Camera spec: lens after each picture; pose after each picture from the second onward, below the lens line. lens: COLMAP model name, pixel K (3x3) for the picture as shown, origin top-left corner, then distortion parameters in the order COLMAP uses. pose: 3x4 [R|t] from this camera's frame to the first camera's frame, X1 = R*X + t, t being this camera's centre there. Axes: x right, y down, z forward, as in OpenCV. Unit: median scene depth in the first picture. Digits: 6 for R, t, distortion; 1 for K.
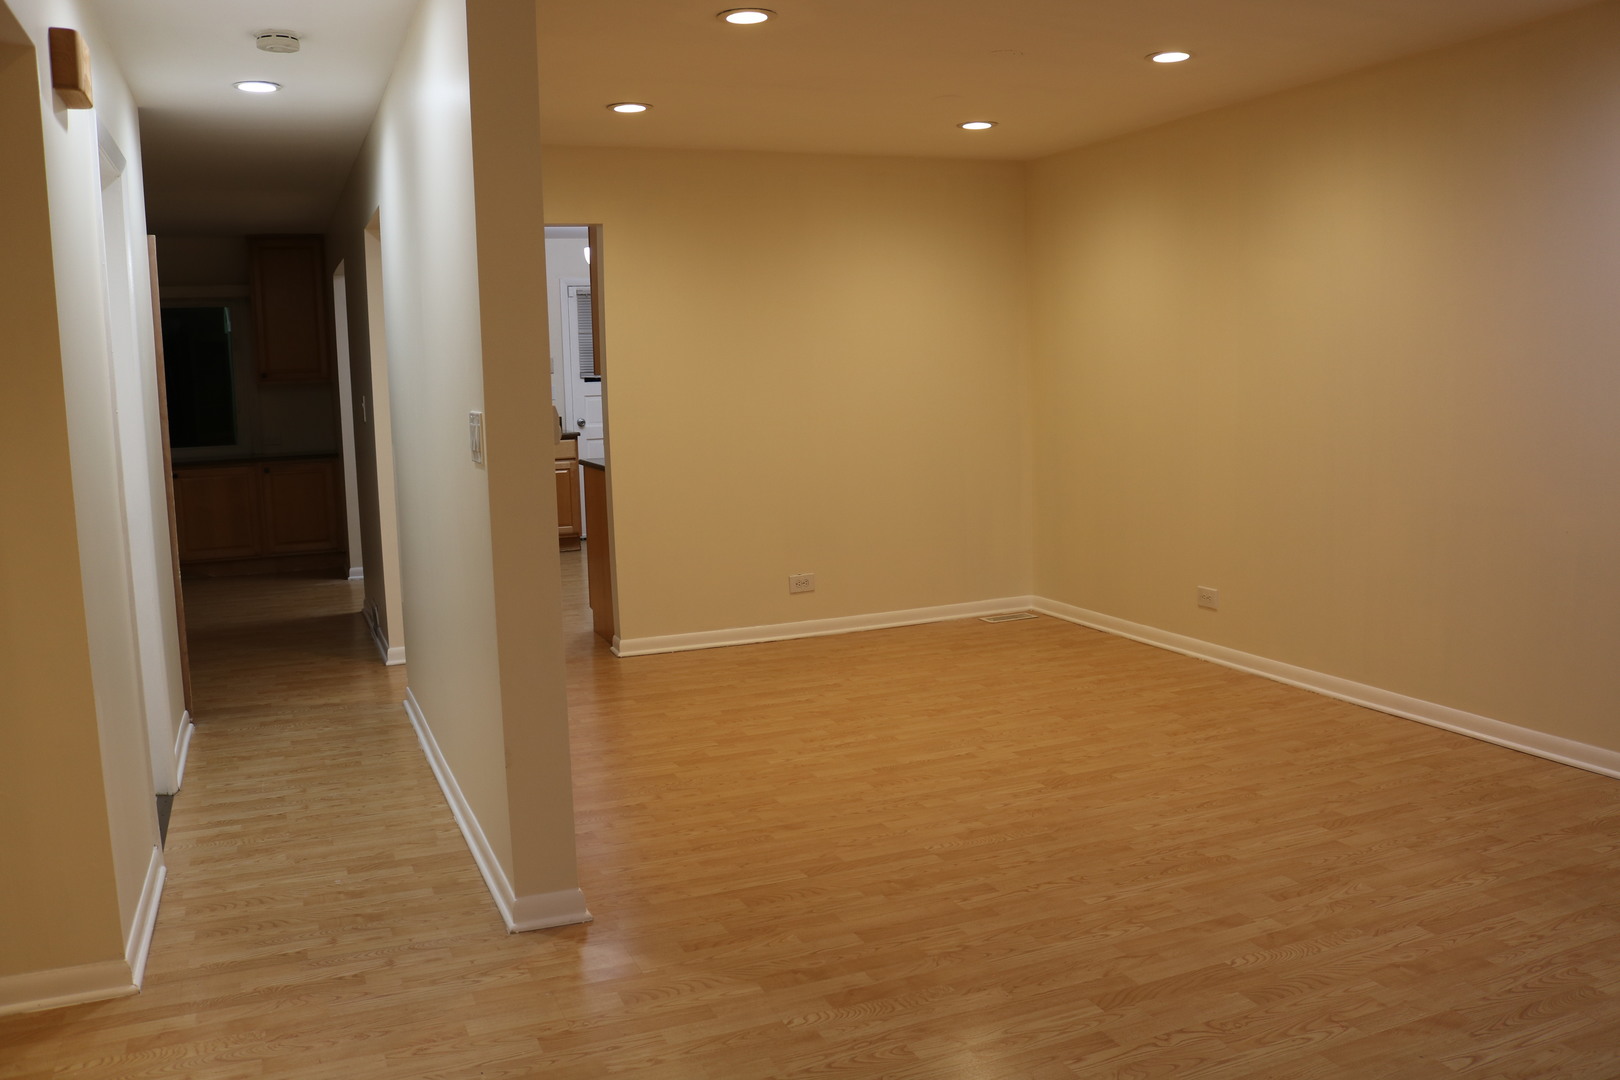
lens RADIAL K [[1338.4, 0, 815.7], [0, 1338.4, 542.6], [0, 0, 1]] dist [-0.161913, 0.136481]
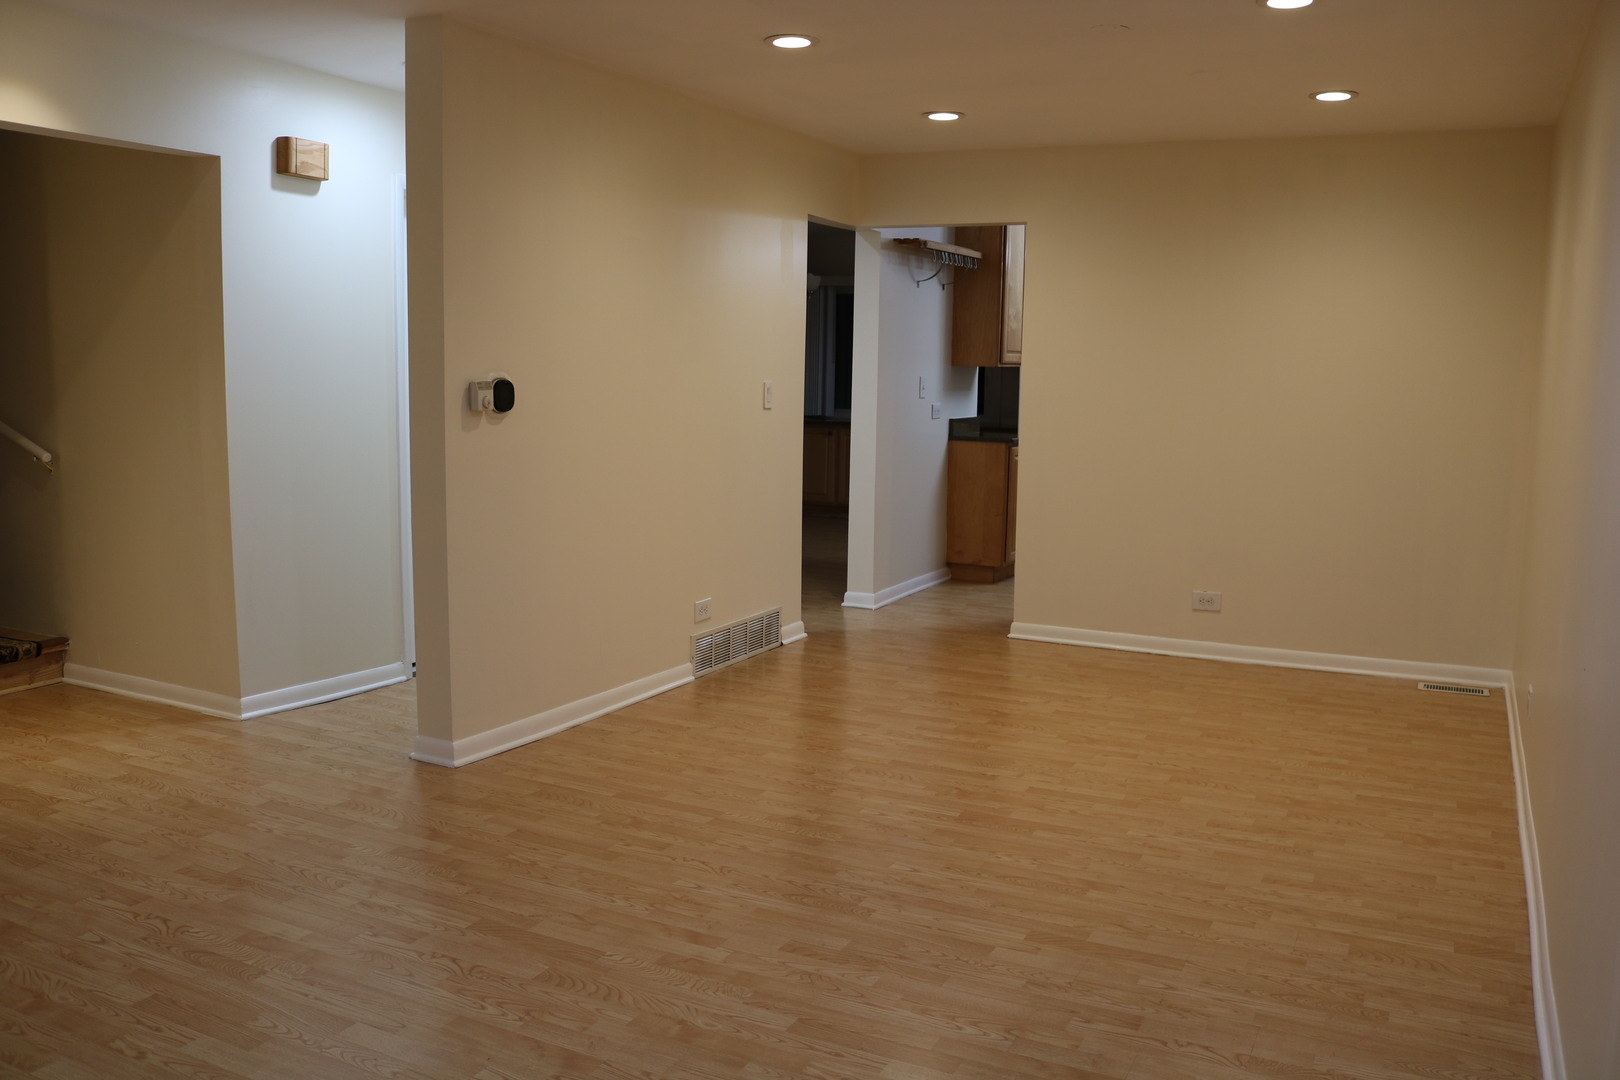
lens RADIAL K [[1338.4, 0, 815.7], [0, 1338.4, 542.6], [0, 0, 1]] dist [-0.161913, 0.136481]
pose [[0.650948, 0.142059, -0.745711, 0.957979], [-0.133336, 0.988459, 0.071911, -0.077465], [0.747320, 0.052619, 0.662377, 0.351254]]
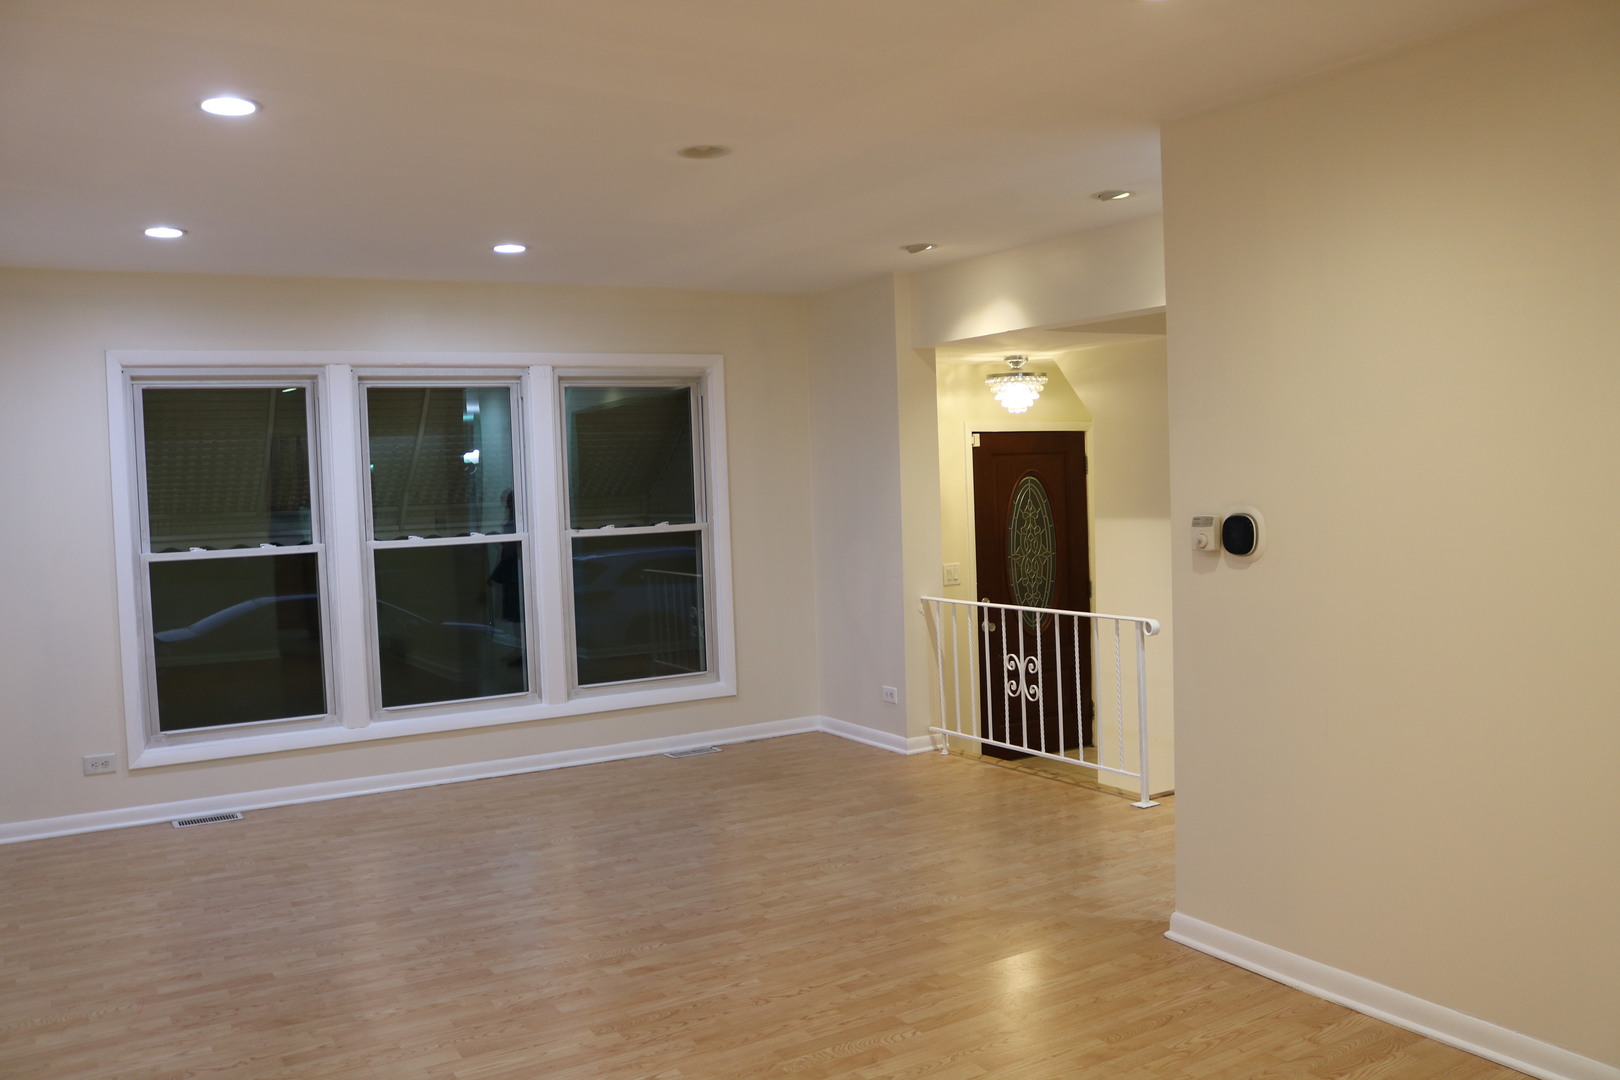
lens RADIAL K [[1338.4, 0, 815.7], [0, 1338.4, 542.6], [0, 0, 1]] dist [-0.161913, 0.136481]
pose [[-0.987454, 0.067745, -0.142640, 0.274712], [0.041247, 0.982595, 0.181126, -0.280785], [0.152427, 0.172970, -0.973061, 1.917893]]
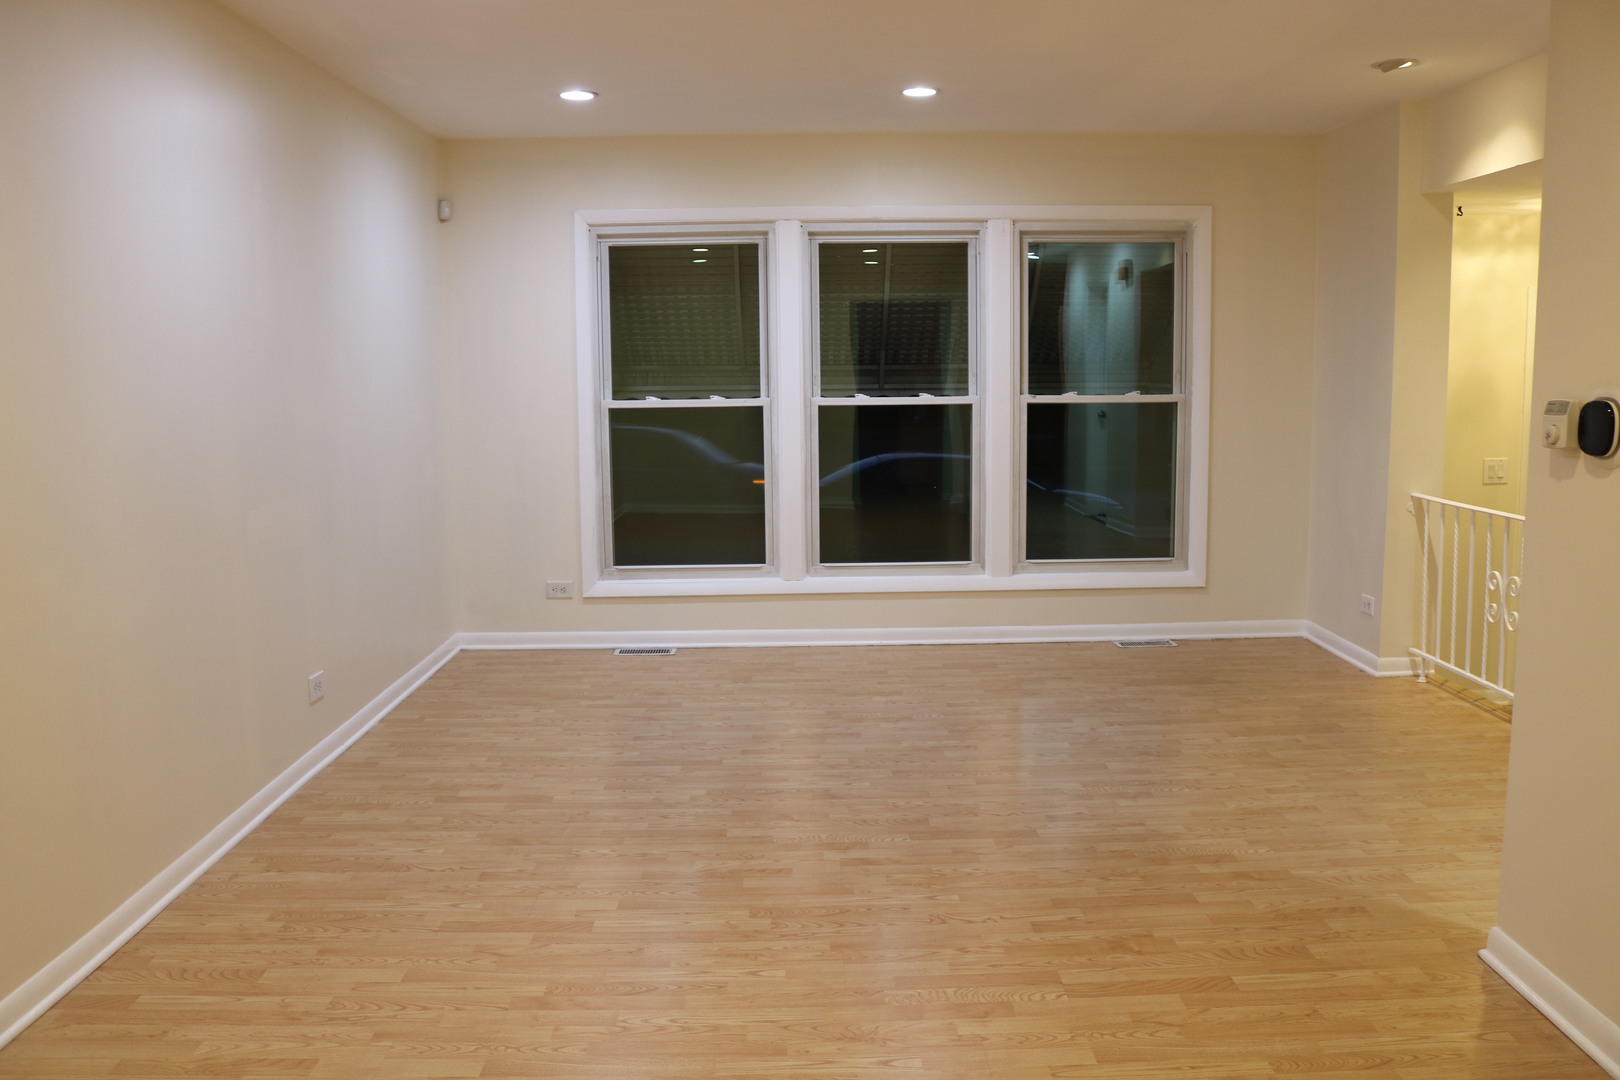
lens RADIAL K [[1338.4, 0, 815.7], [0, 1338.4, 542.6], [0, 0, 1]] dist [-0.161913, 0.136481]
pose [[-0.927684, -0.012553, 0.373156, -0.065525], [0.083953, 0.966829, 0.241235, -0.231732], [-0.363806, 0.255117, -0.895857, 1.768644]]
